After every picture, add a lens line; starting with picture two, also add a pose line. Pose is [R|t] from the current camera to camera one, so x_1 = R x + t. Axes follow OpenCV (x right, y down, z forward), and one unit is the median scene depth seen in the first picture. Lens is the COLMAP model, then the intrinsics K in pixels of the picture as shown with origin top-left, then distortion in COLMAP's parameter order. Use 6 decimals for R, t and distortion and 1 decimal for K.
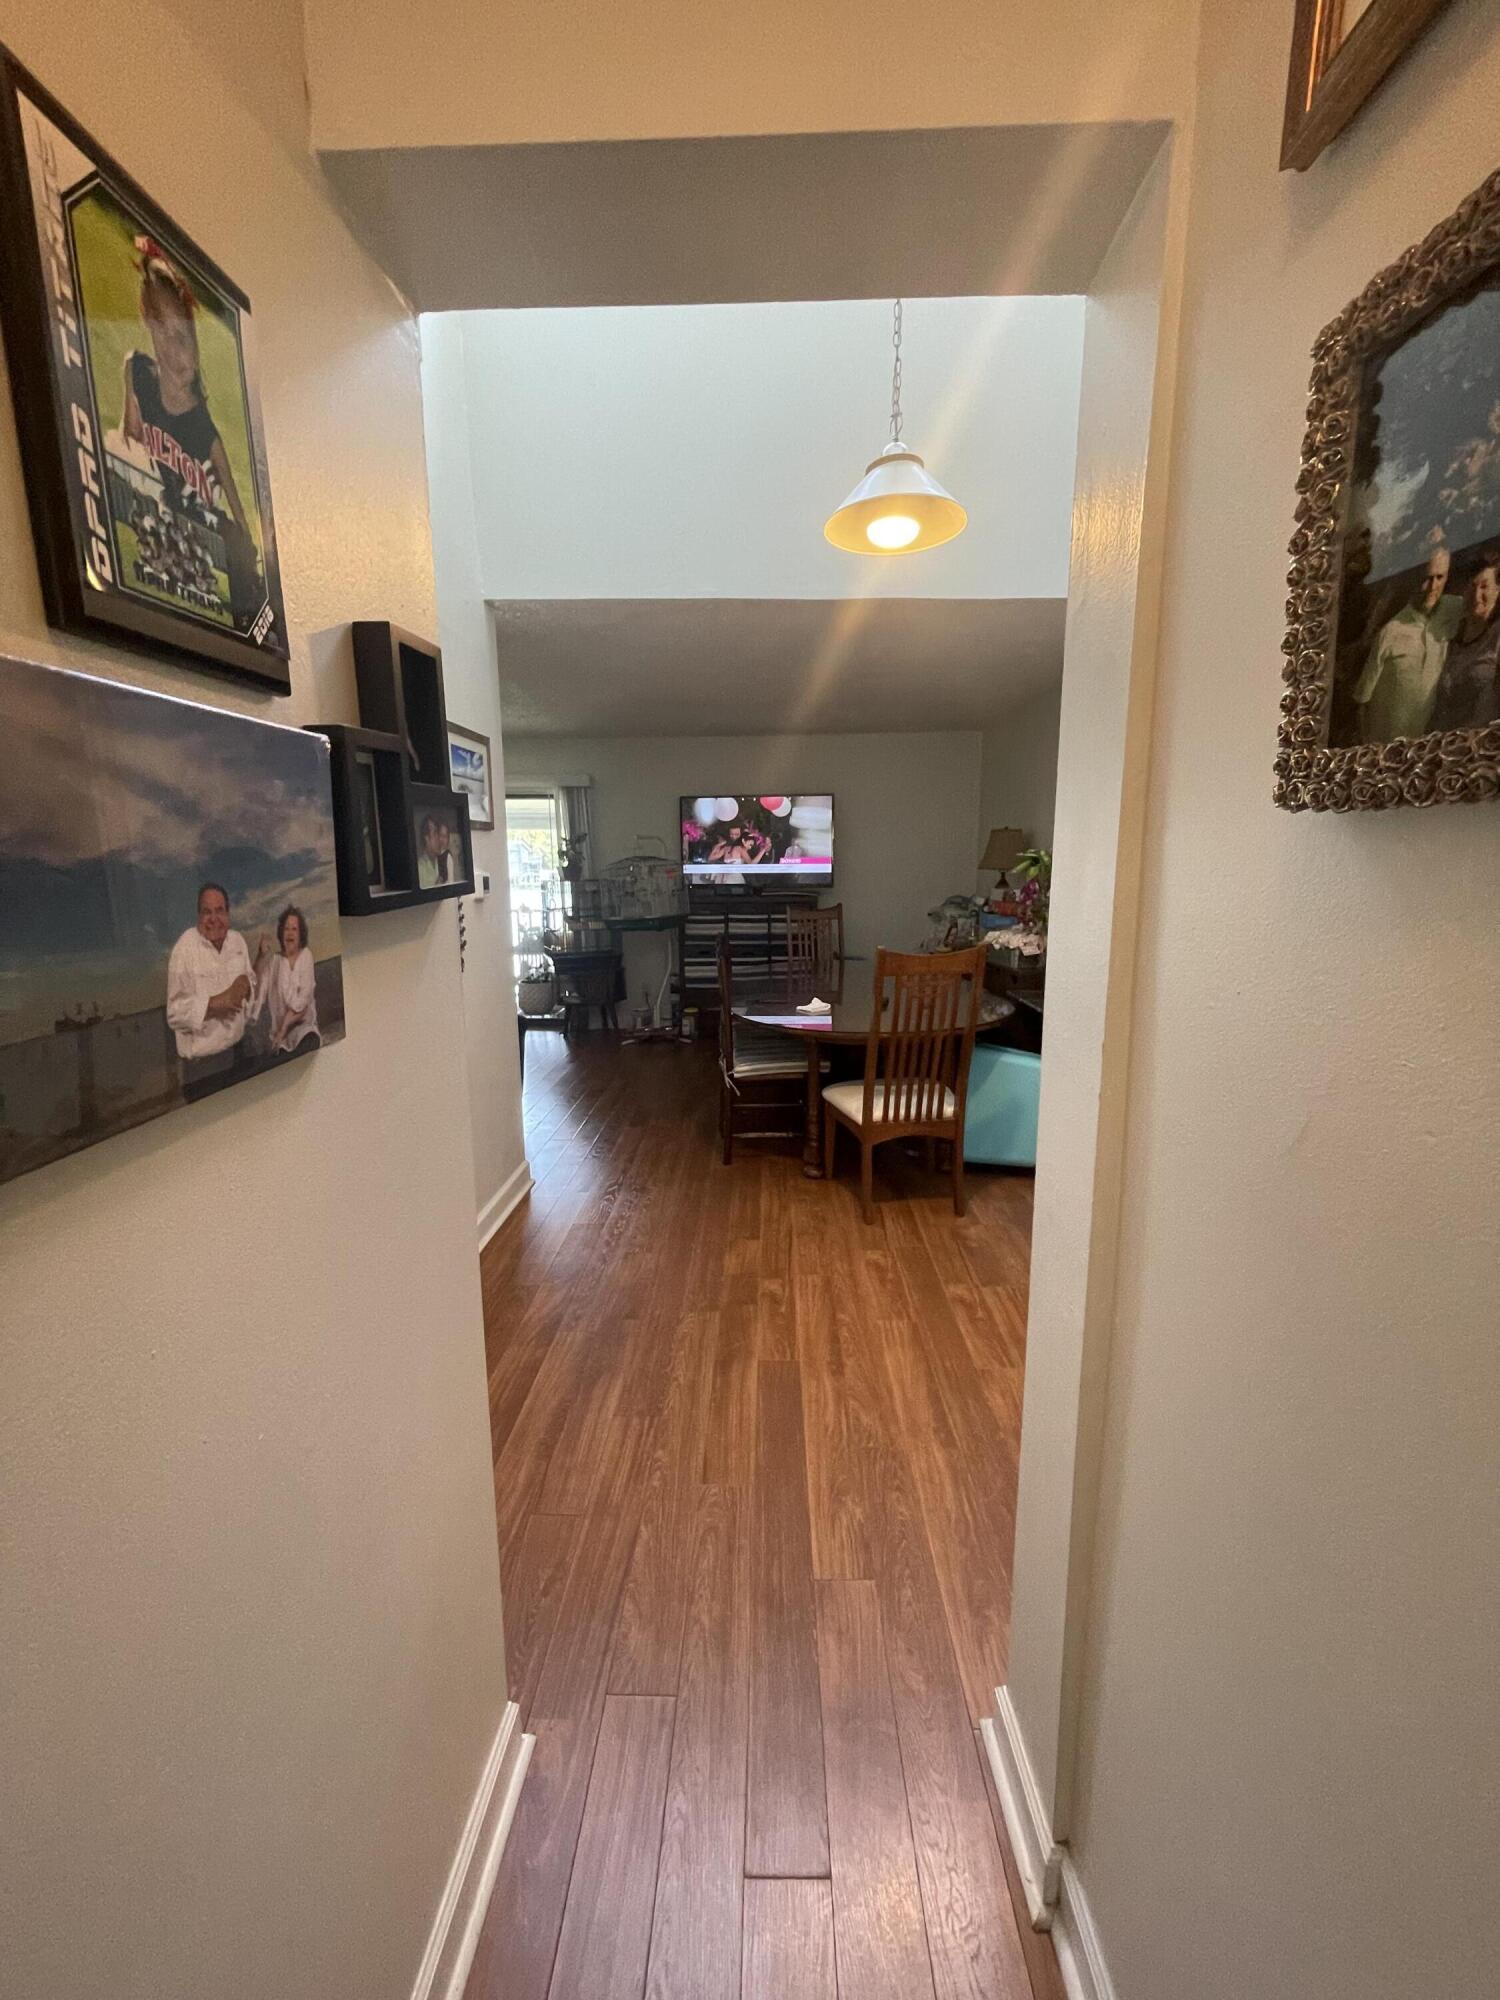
lens RADIAL K [[803.7, 0, 750.0], [0, 803.7, 1000.0], [0, 0, 1]] dist [-0.000810, 0.000164]
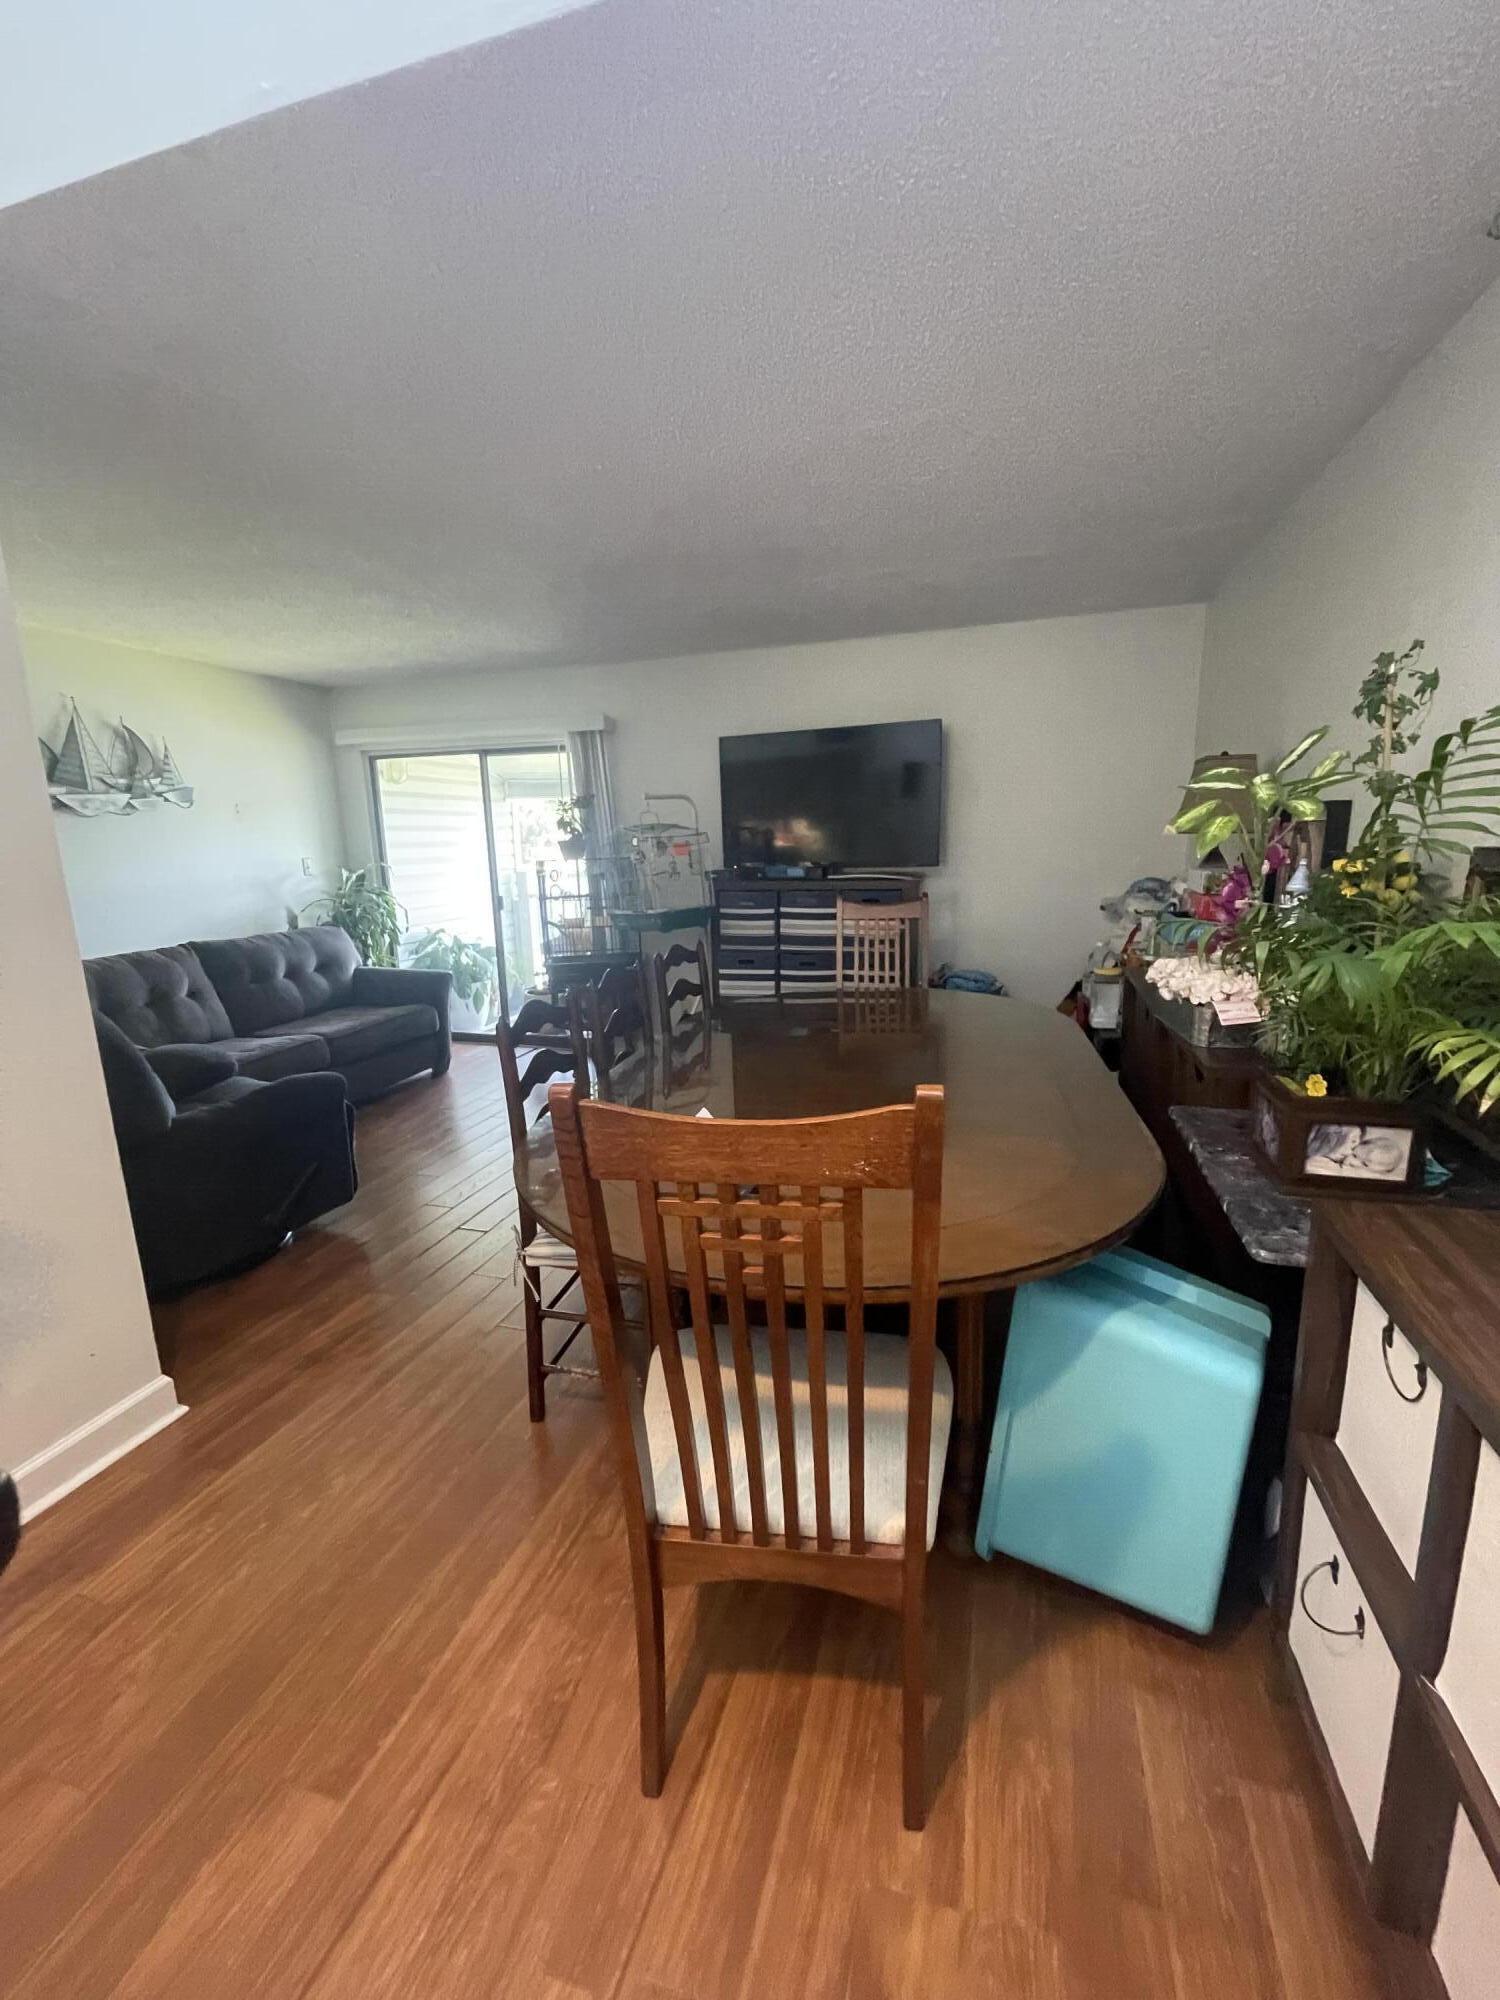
lens RADIAL K [[803.7, 0, 750.0], [0, 803.7, 1000.0], [0, 0, 1]] dist [-0.000810, 0.000164]
pose [[0.961873, 0.037793, -0.270872, 0.138239], [-0.029986, 0.999009, 0.032904, -0.049124], [0.271847, -0.023528, 0.962053, 0.331451]]
